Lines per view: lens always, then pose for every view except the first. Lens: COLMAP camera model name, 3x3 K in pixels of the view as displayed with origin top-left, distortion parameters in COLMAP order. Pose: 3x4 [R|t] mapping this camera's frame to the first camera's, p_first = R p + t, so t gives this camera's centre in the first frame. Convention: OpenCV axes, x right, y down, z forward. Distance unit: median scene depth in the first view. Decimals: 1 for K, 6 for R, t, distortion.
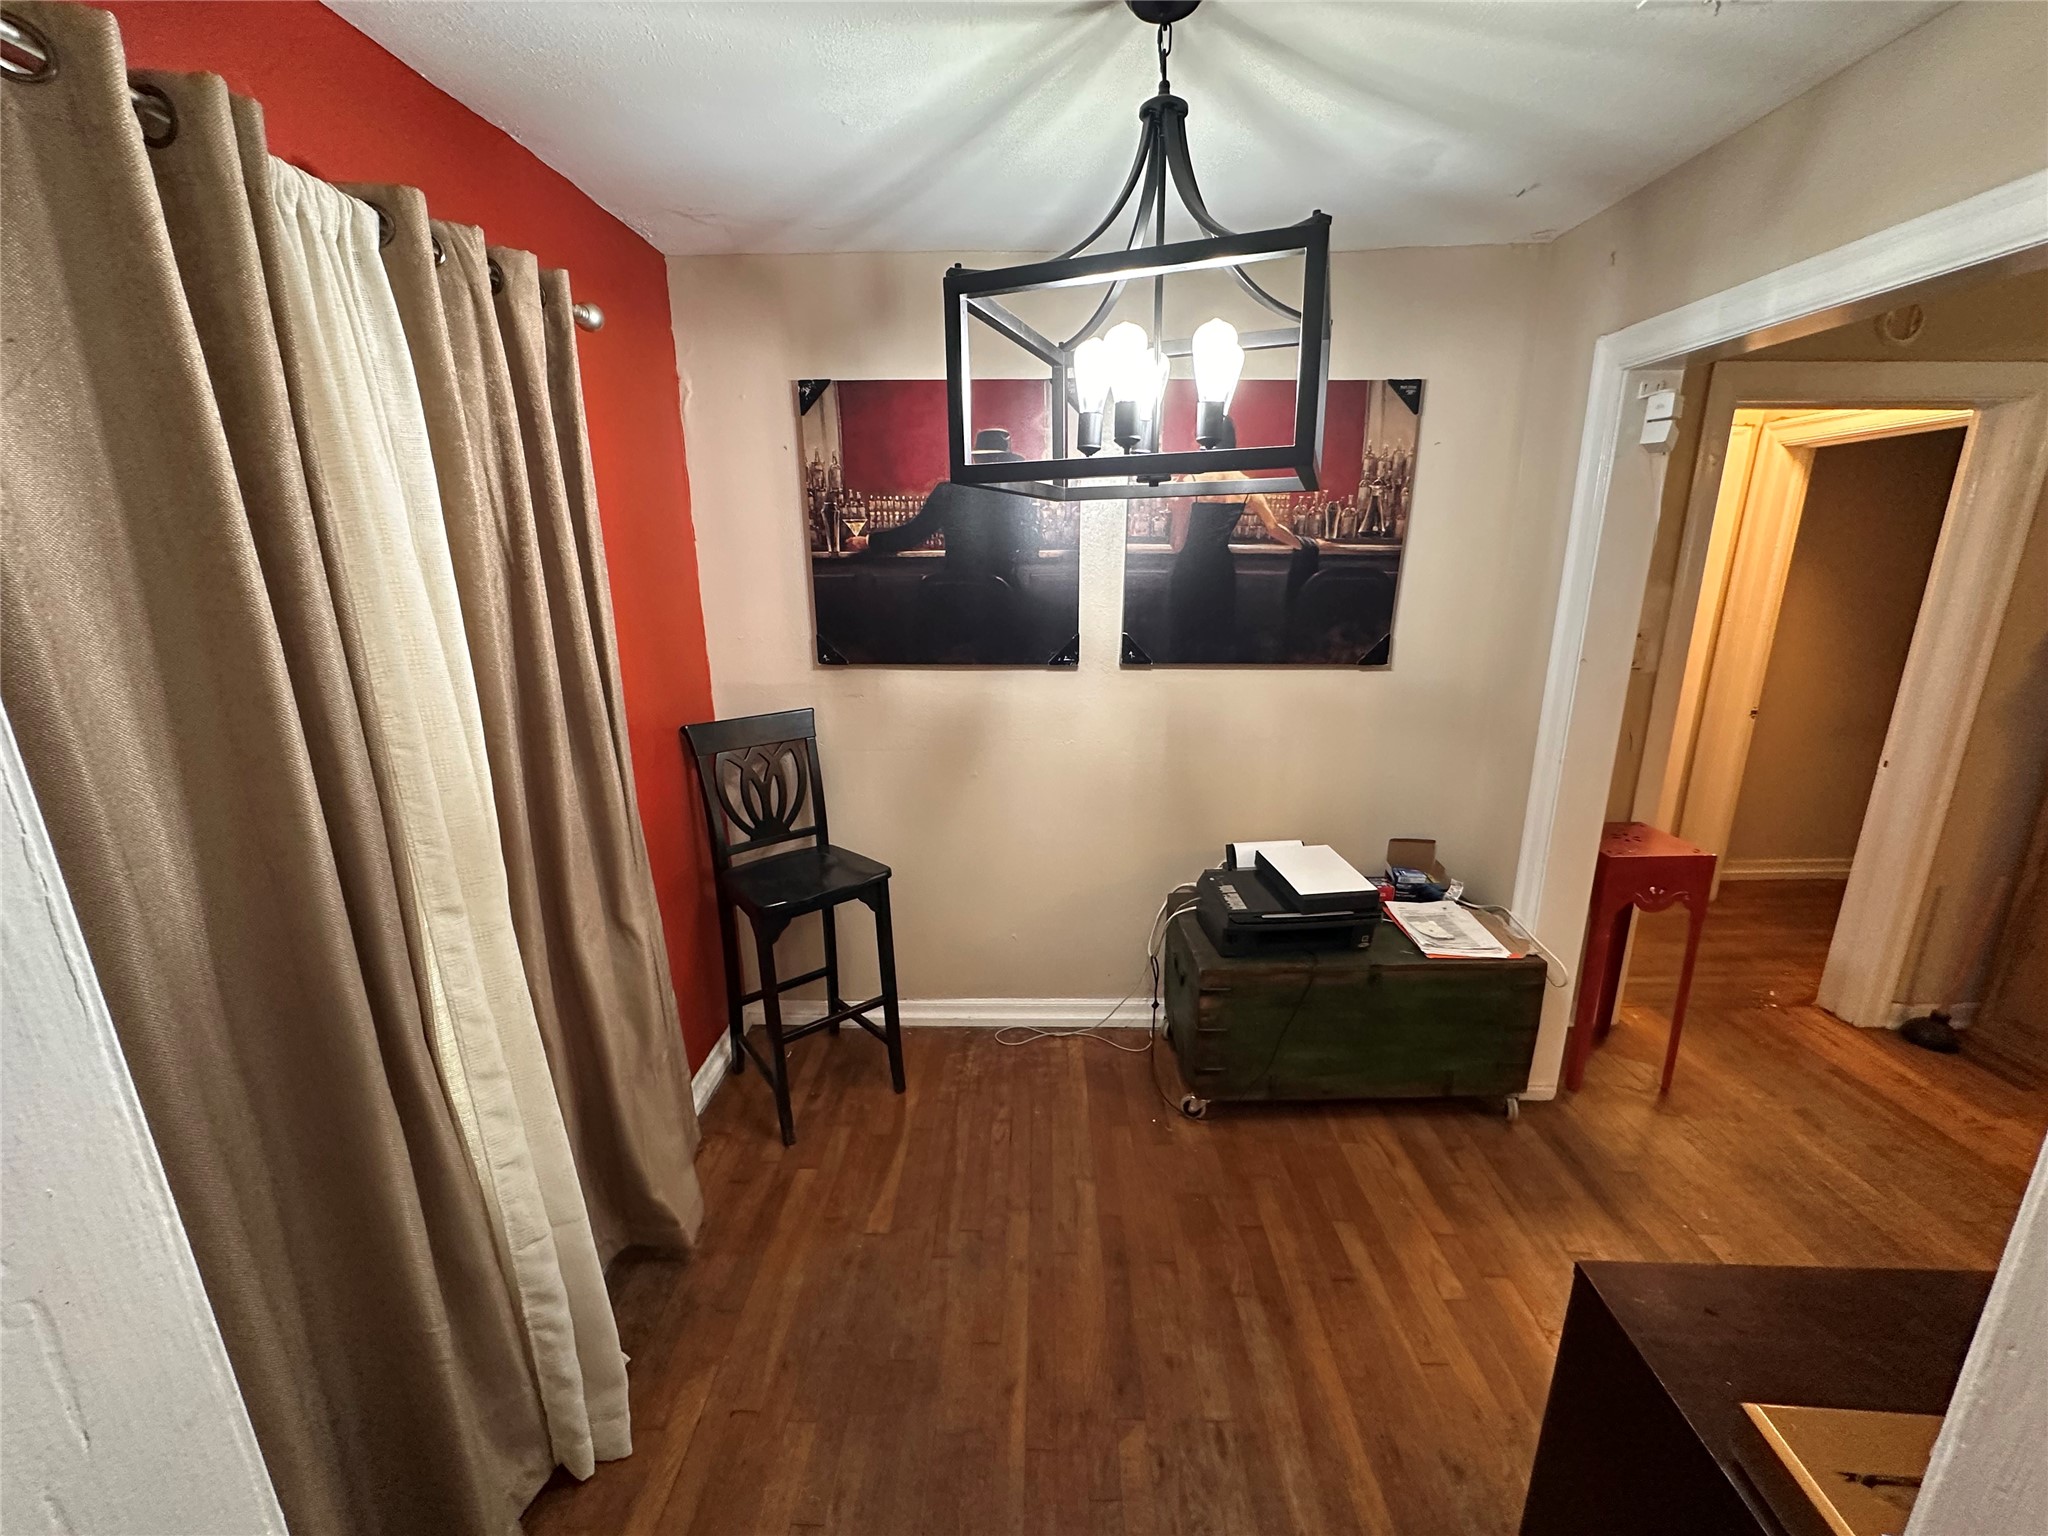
lens RADIAL K [[818.5, 0, 1021.8], [0, 818.5, 768.2], [0, 0, 1]] dist [-0.001868, 0.000324]
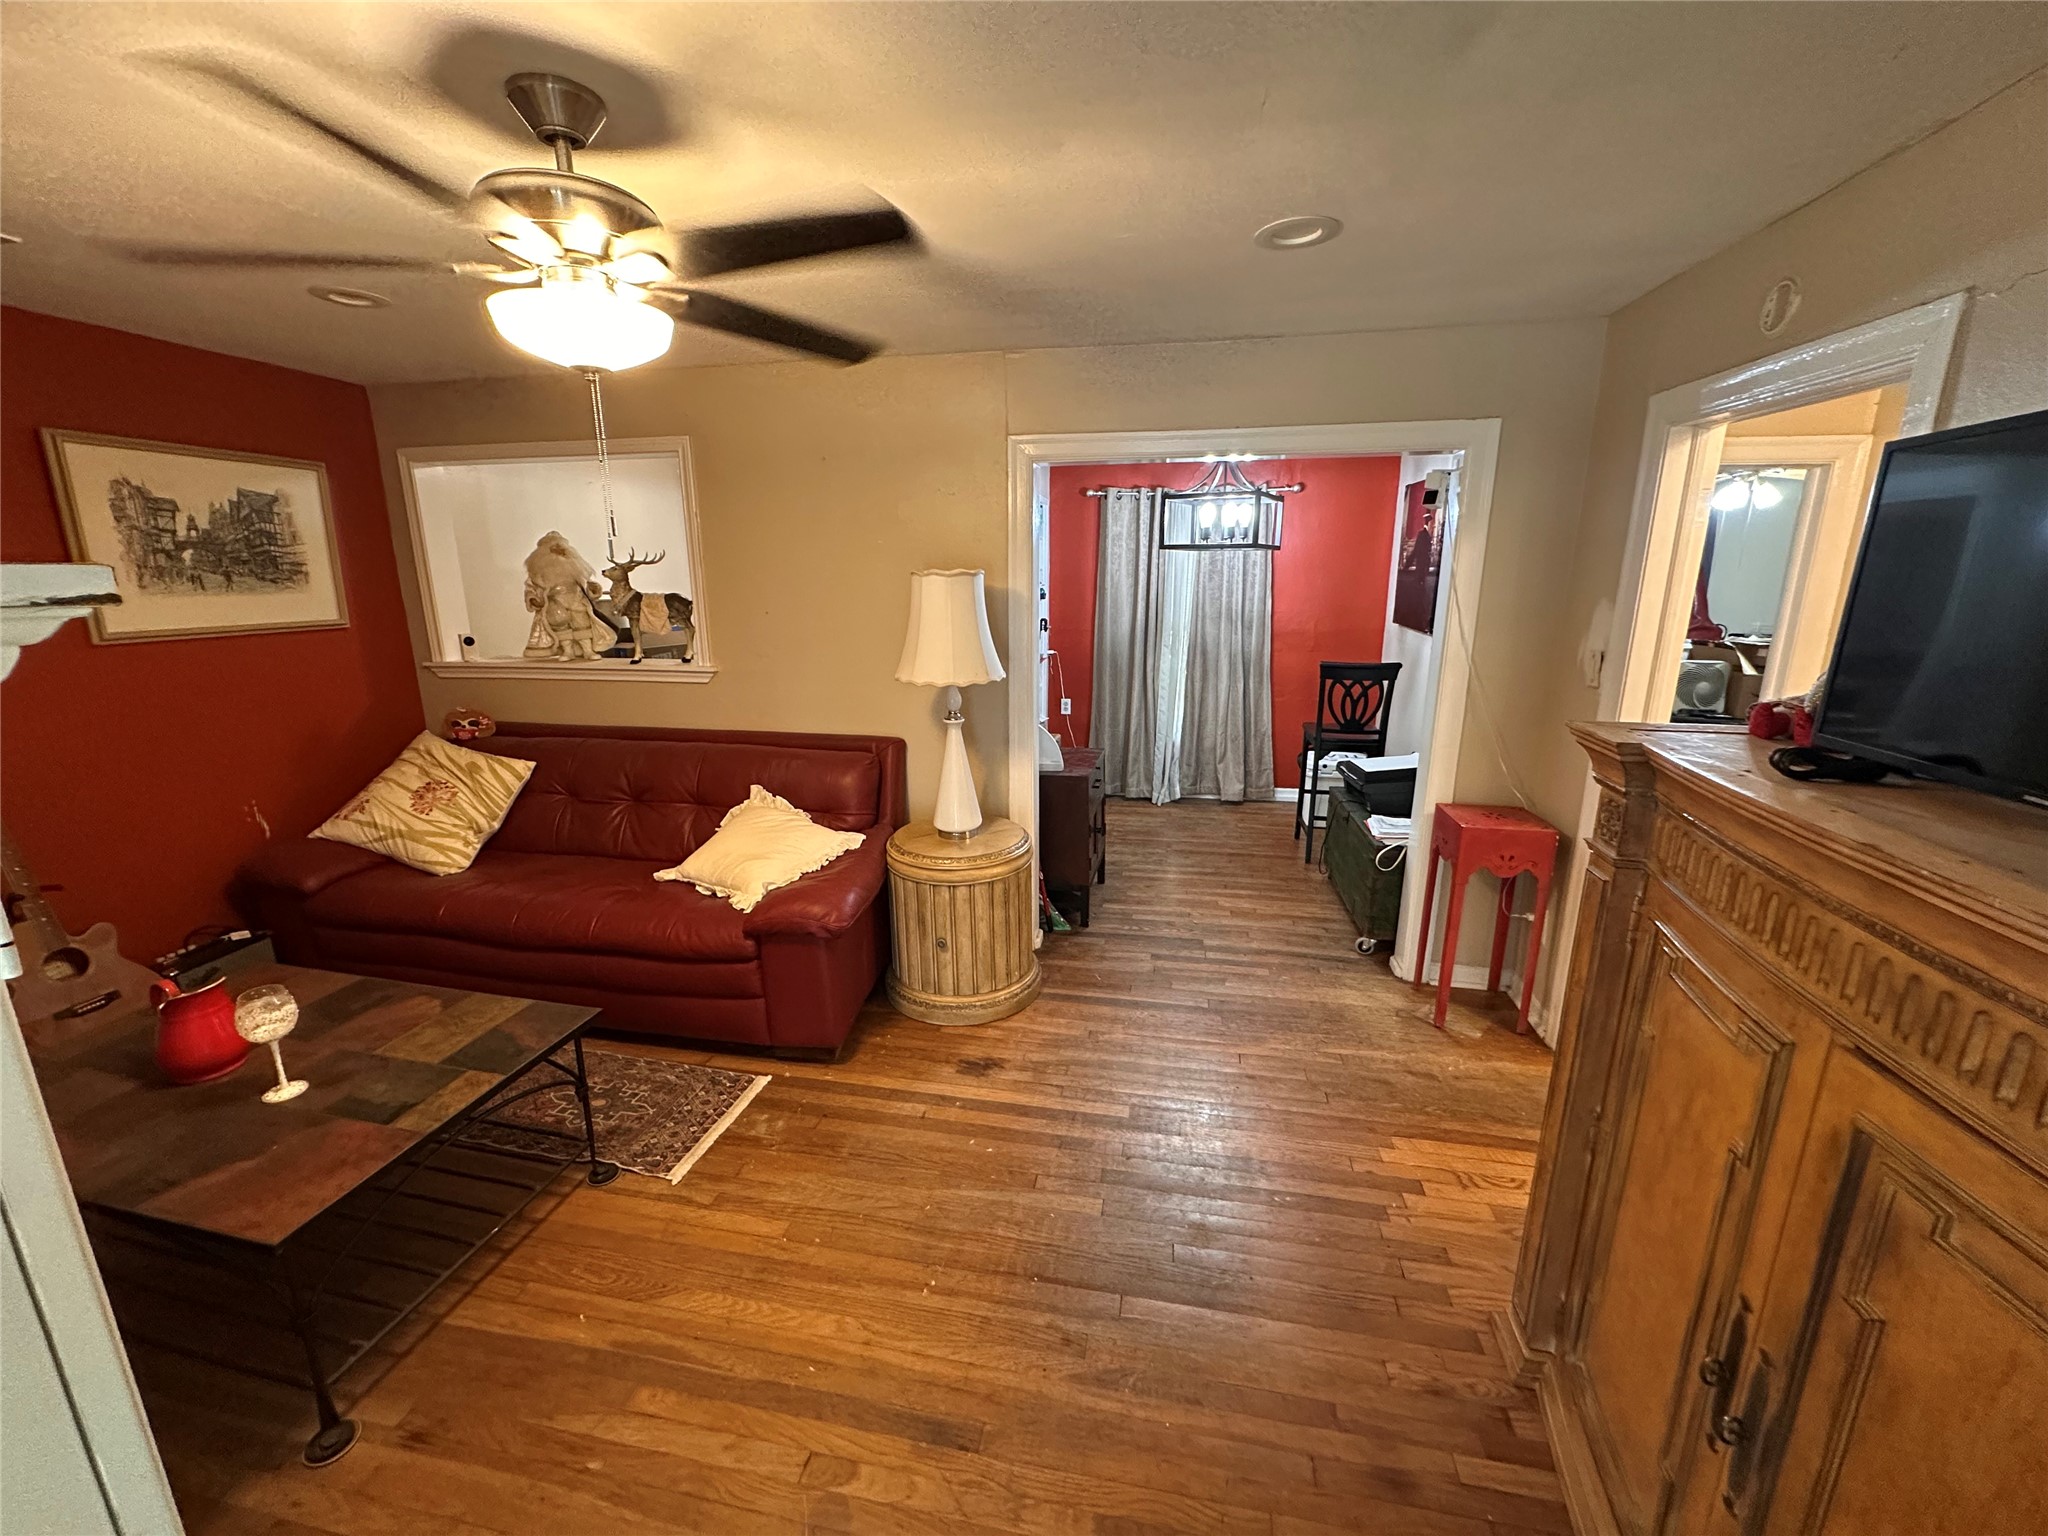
lens RADIAL K [[817.0, 0, 1022.3], [0, 817.0, 768.7], [0, 0, 1]] dist [-0.001457, 0.000314]
pose [[-0.170224, 0.249649, -0.953257, 2.018265], [-0.245943, 0.925998, 0.286428, -0.152766], [0.954220, 0.283203, -0.096227, 0.453466]]
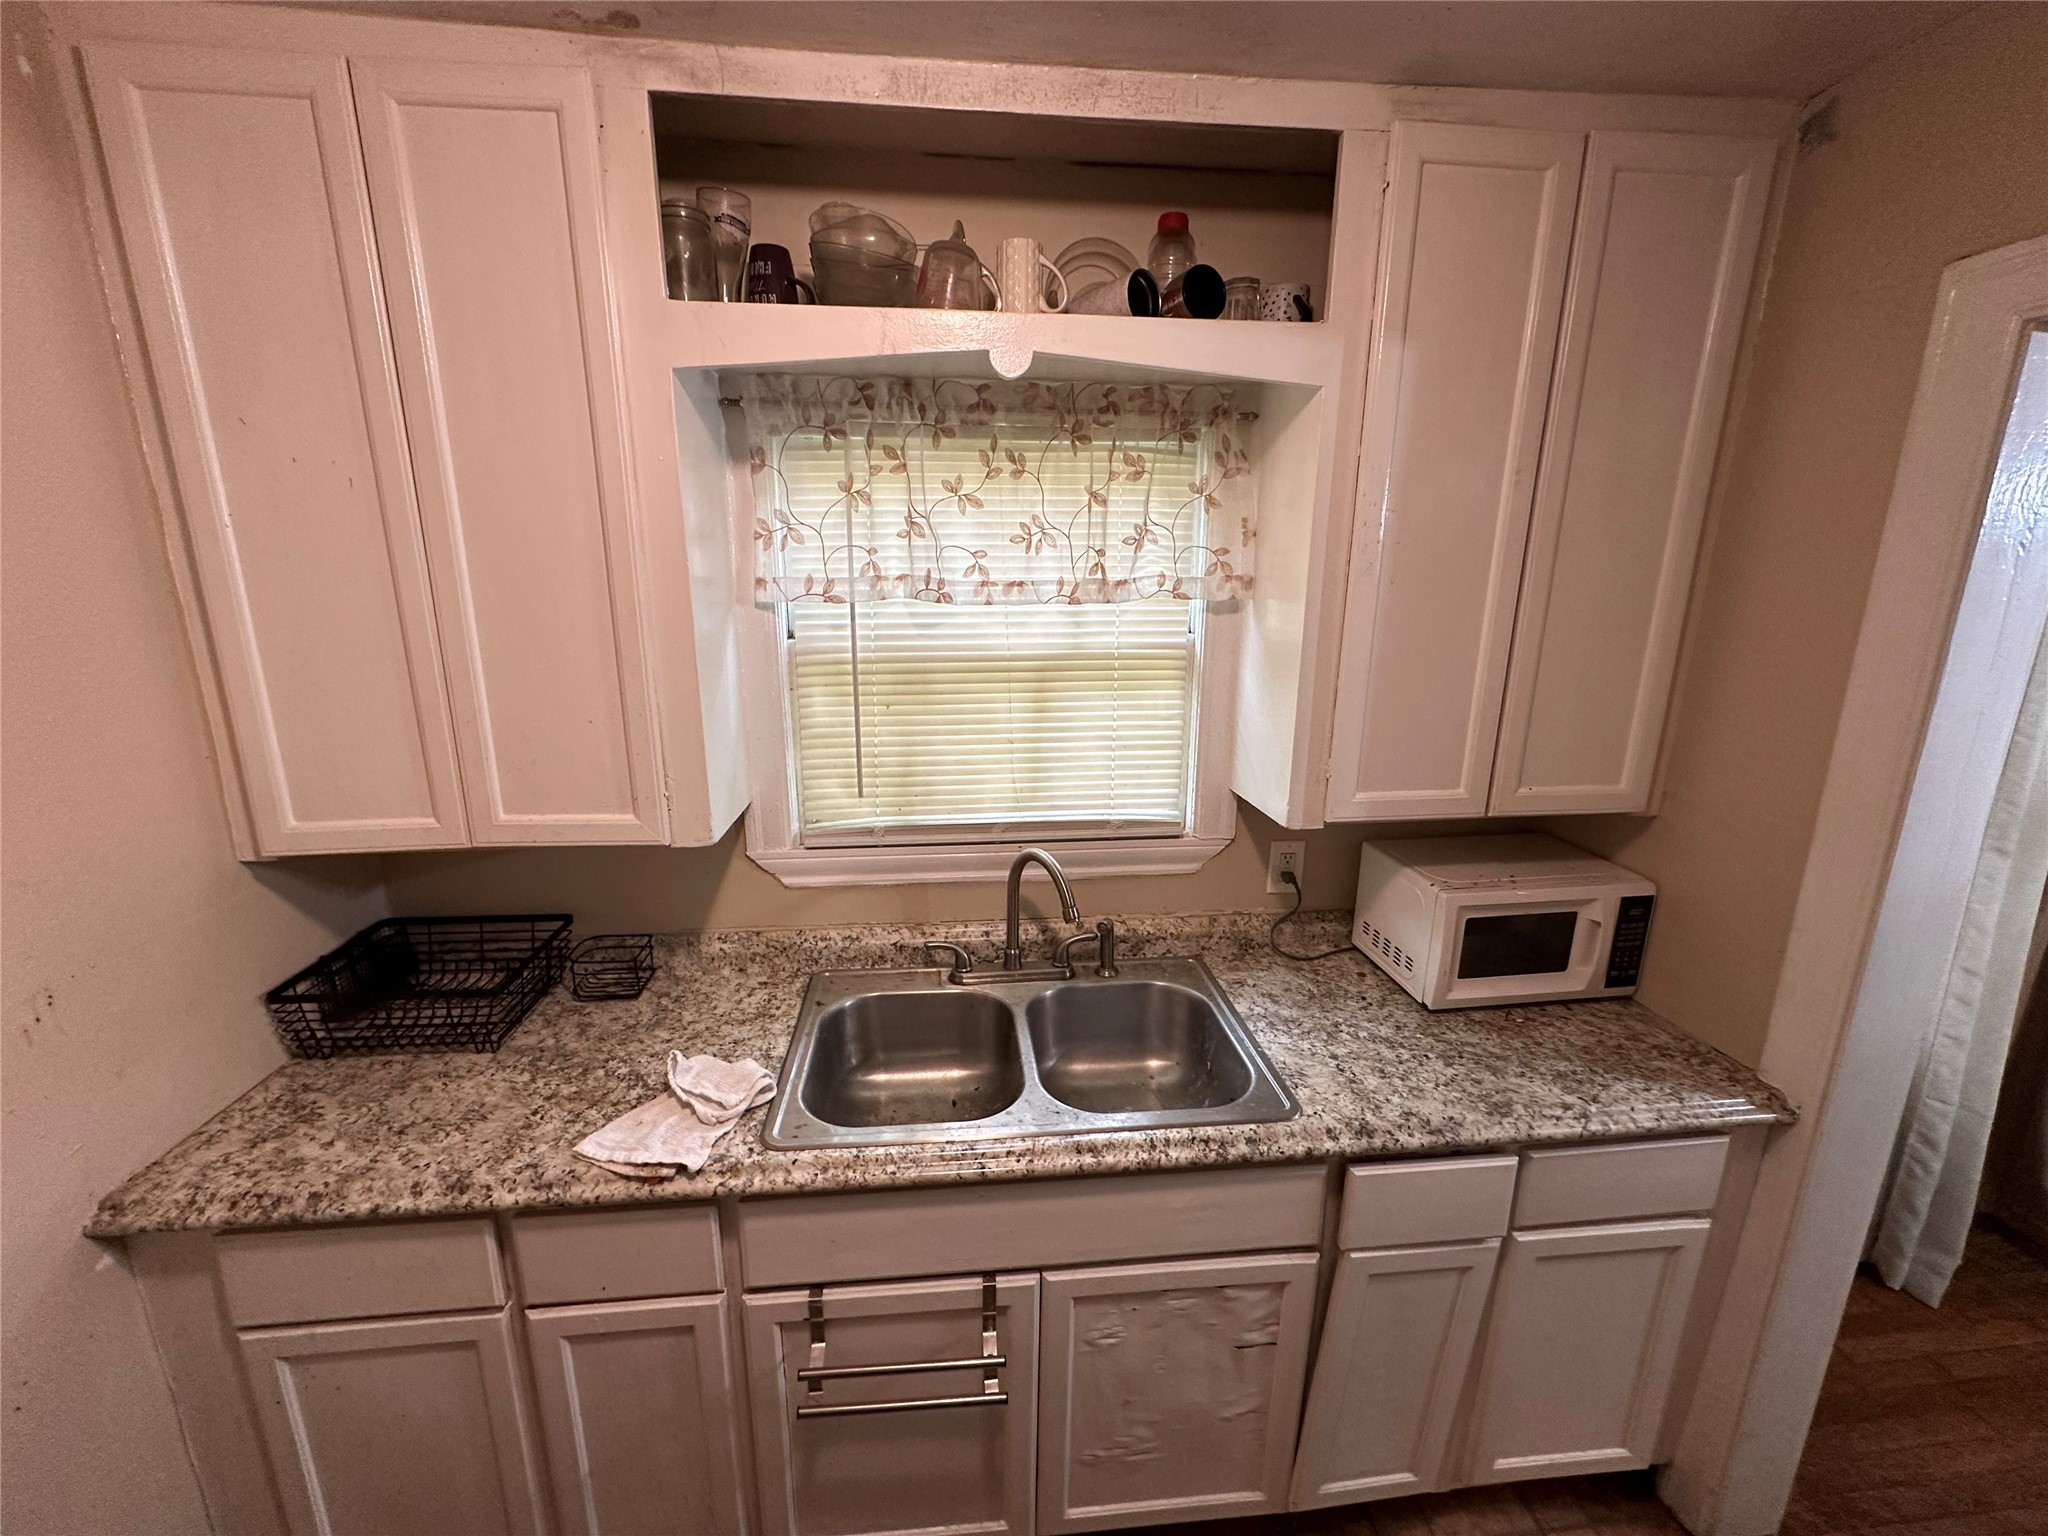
lens RADIAL K [[818.5, 0, 1021.8], [0, 818.5, 768.2], [0, 0, 1]] dist [-0.001868, 0.000324]
pose [[0.119462, 0.248385, -0.961267, 0.234278], [-0.258089, 0.942685, 0.211509, 0.092385], [0.958707, 0.222825, 0.176721, -0.497610]]
